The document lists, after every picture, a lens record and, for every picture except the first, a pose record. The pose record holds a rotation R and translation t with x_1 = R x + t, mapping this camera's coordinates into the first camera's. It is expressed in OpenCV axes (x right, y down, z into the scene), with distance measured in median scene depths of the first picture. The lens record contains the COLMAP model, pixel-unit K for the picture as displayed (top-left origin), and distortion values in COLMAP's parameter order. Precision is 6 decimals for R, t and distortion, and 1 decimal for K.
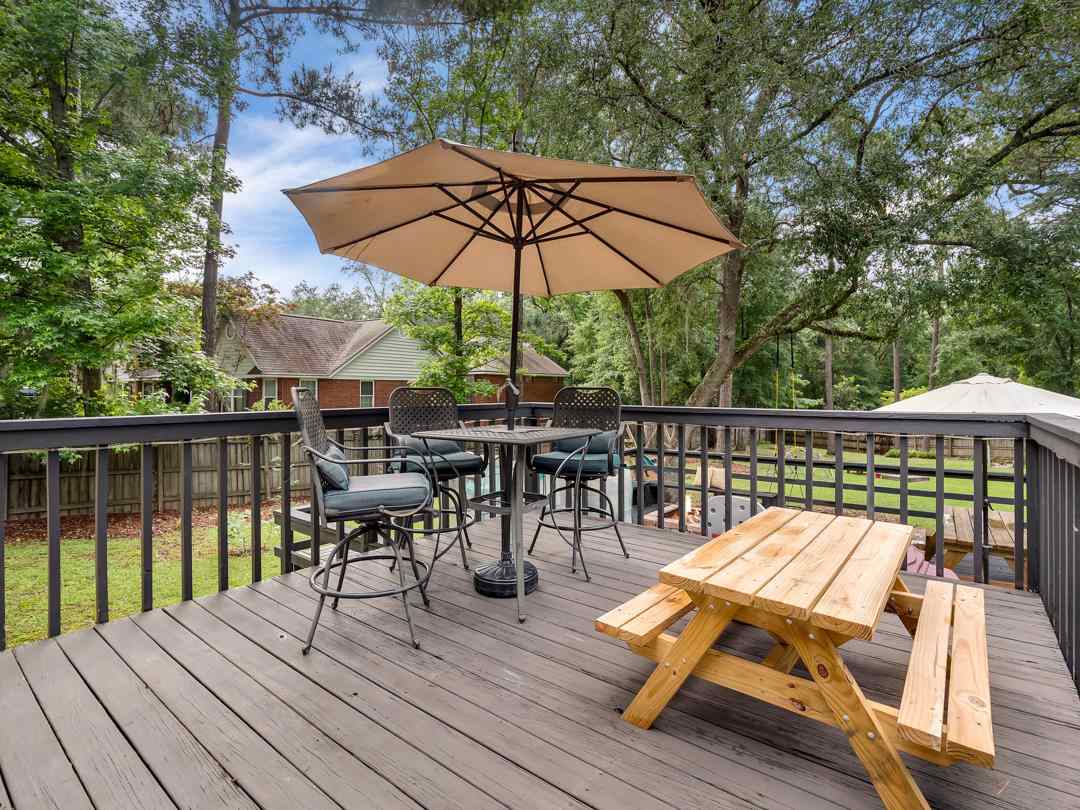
lens RADIAL K [[530.8, 0, 565.3], [0, 530.8, 394.2], [0, 0, 1]] dist [0.003697, -0.001924]
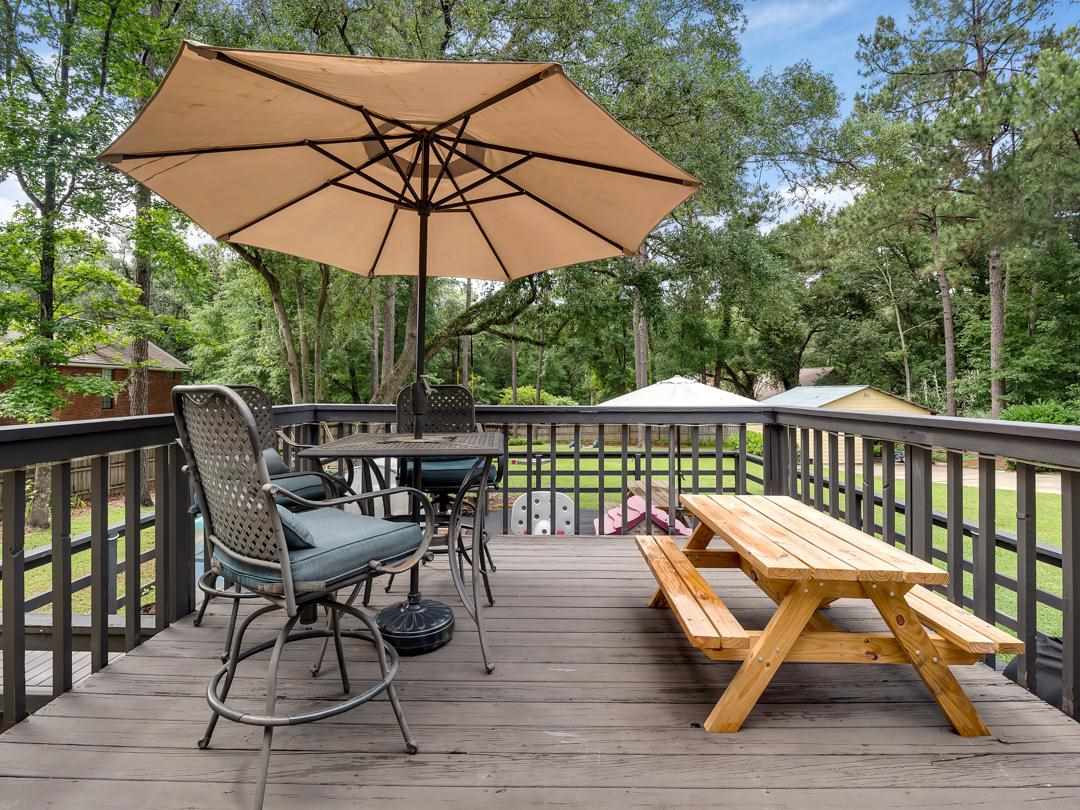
lens RADIAL K [[530.8, 0, 546.1], [0, 530.8, 384.3], [0, 0, 1]] dist [0.003697, -0.001924]
pose [[0.799348, 0.004739, 0.600849, -0.146895], [0.004151, 0.999901, -0.013409, -0.001051], [-0.600854, 0.013212, 0.799250, 0.083173]]
